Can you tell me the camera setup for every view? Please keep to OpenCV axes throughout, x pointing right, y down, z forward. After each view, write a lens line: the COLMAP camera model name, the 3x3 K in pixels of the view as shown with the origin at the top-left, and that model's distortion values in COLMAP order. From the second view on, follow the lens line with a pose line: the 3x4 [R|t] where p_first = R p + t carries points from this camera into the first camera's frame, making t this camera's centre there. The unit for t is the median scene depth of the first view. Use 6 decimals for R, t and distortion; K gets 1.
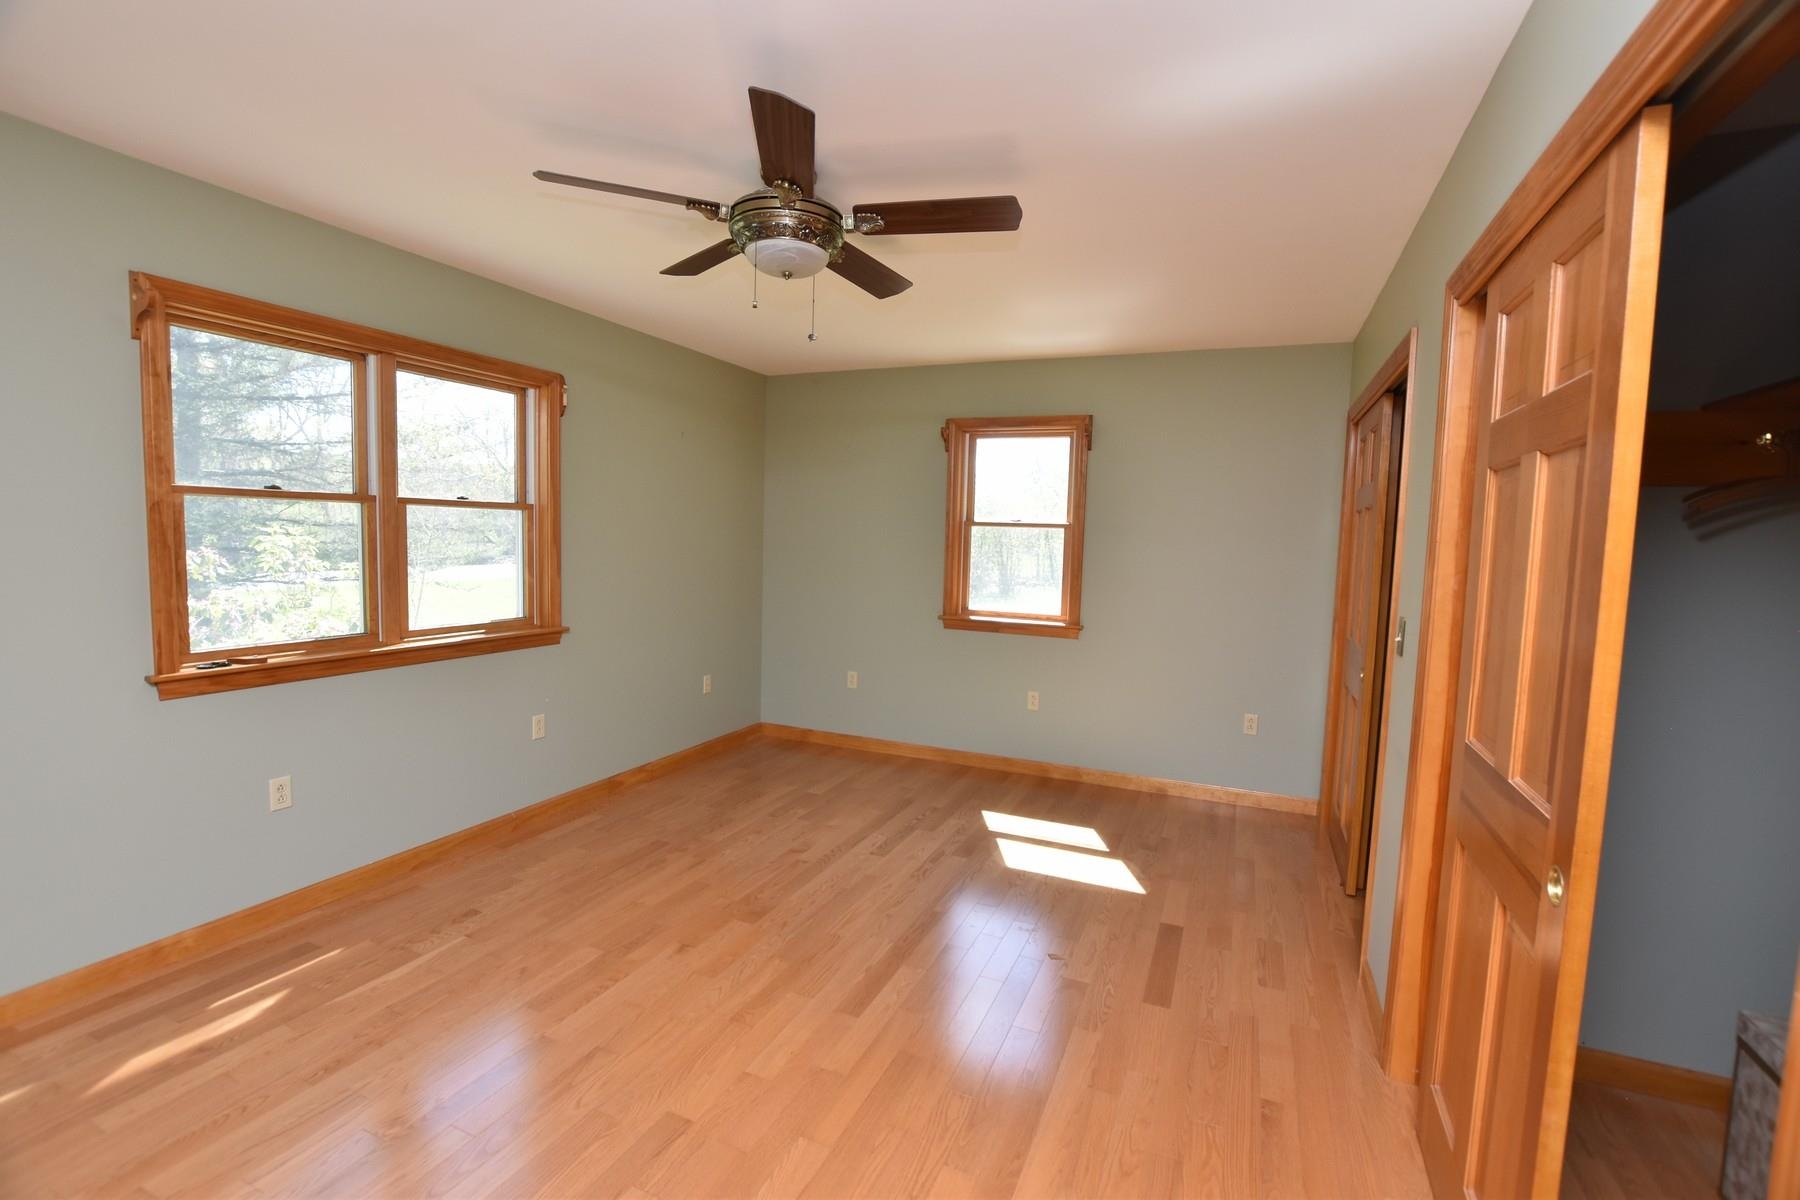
lens RADIAL K [[790.8, 0, 904.4], [0, 790.8, 593.4], [0, 0, 1]] dist [-0.033450, 0.005785]
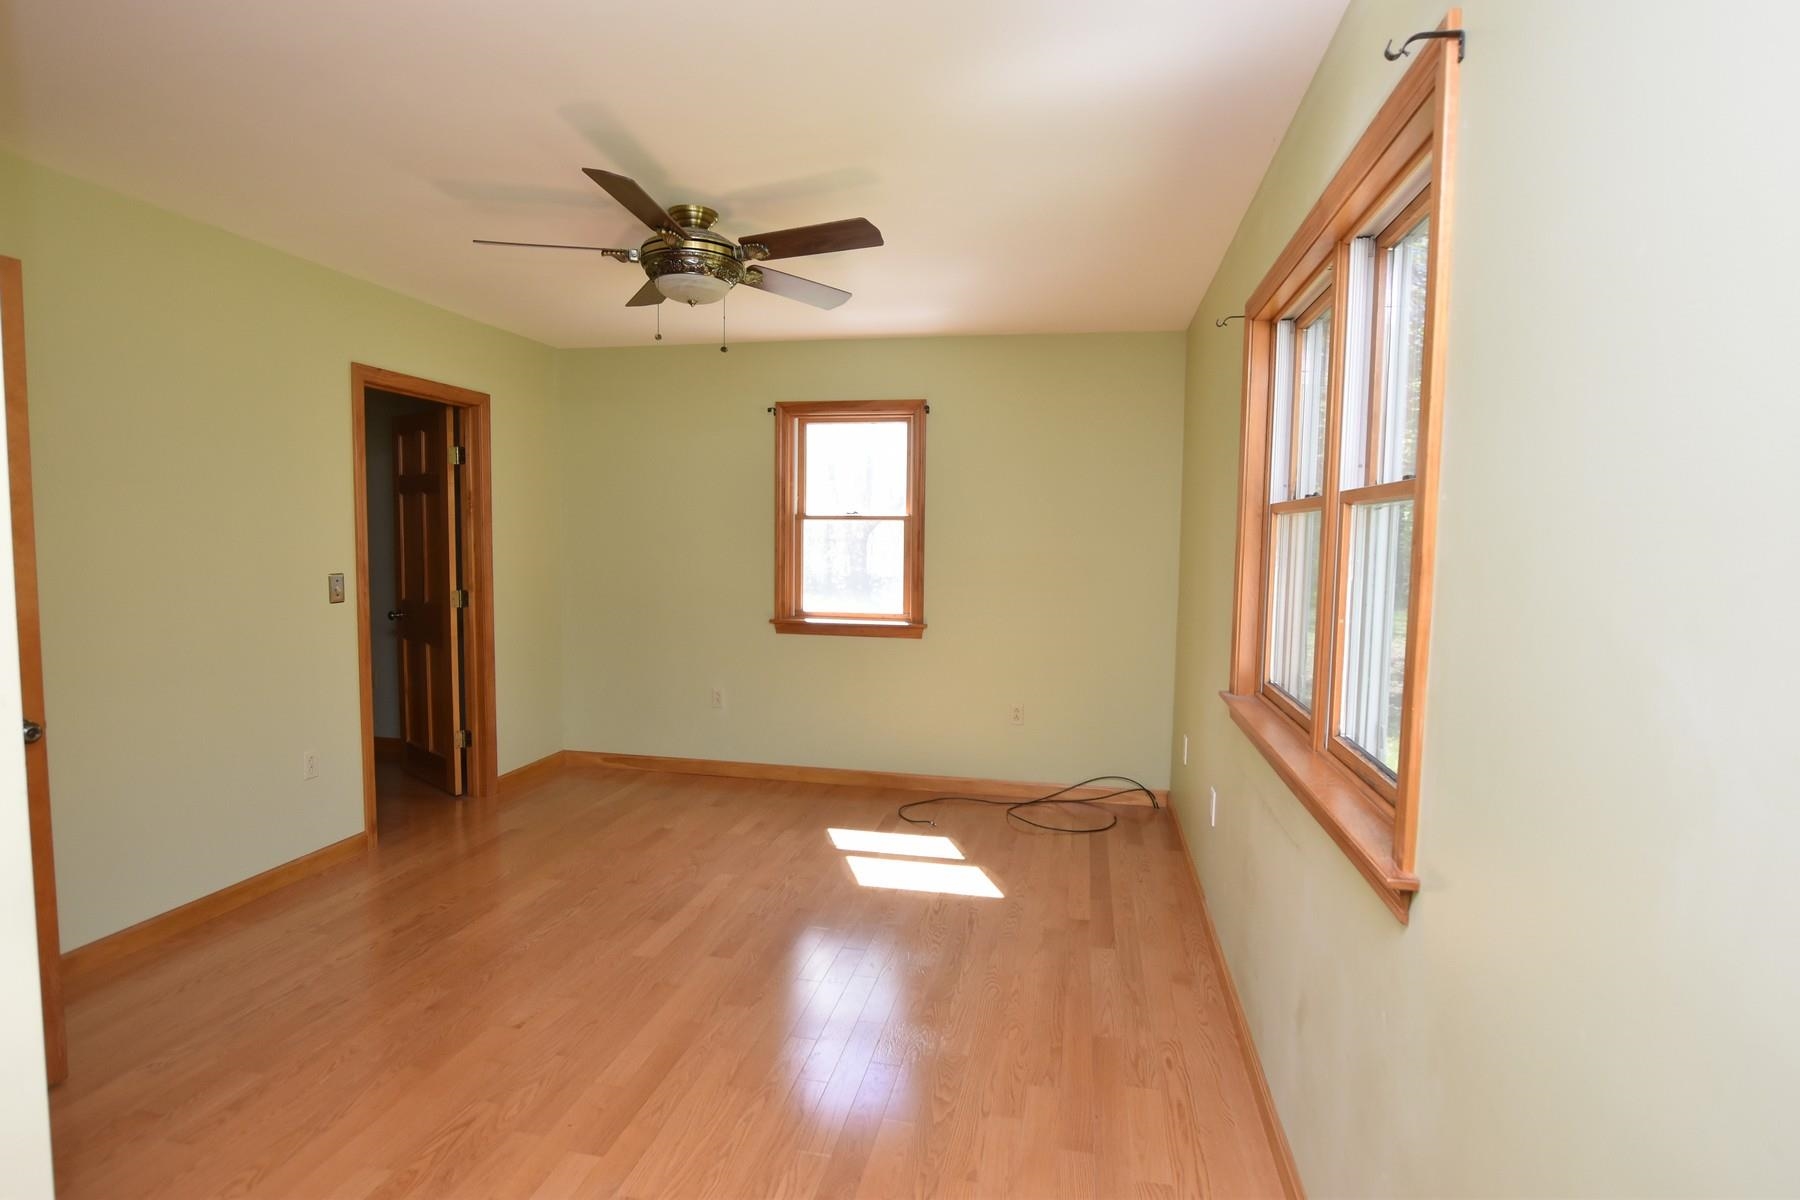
lens RADIAL K [[906.6, 0, 894.8], [0, 906.6, 596.0], [0, 0, 1]] dist [-0.001084, -0.000194]
pose [[0.979465, -0.034496, 0.198641, -0.024934], [0.033423, 0.999403, 0.008755, -0.003266], [-0.198824, -0.001936, 0.980033, -0.049676]]
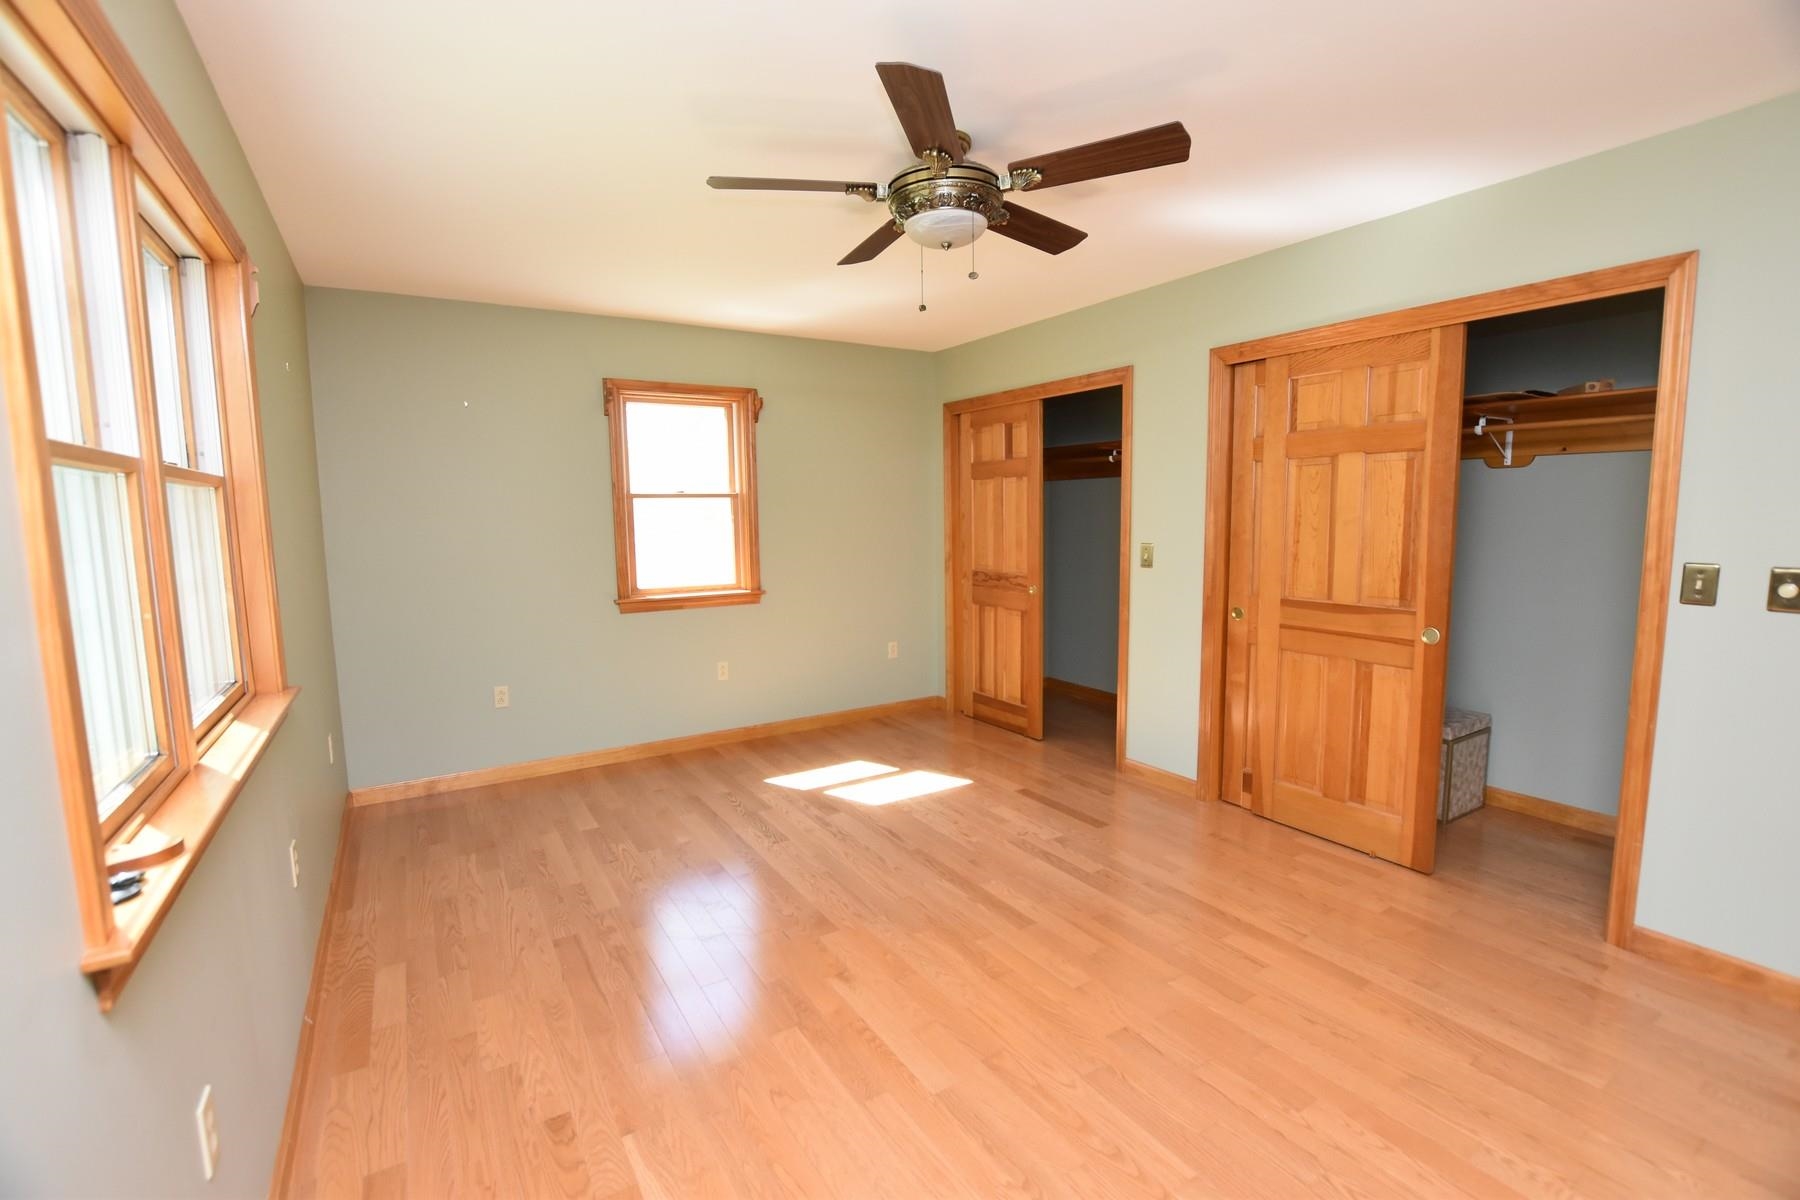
lens RADIAL K [[790.8, 0, 896.1], [0, 790.8, 602.8], [0, 0, 1]] dist [-0.033450, 0.005785]
pose [[0.565301, -0.131381, 0.814355, -0.556432], [0.088444, 0.991197, 0.098517, -0.031714], [-0.820129, 0.016333, 0.571945, 0.261533]]
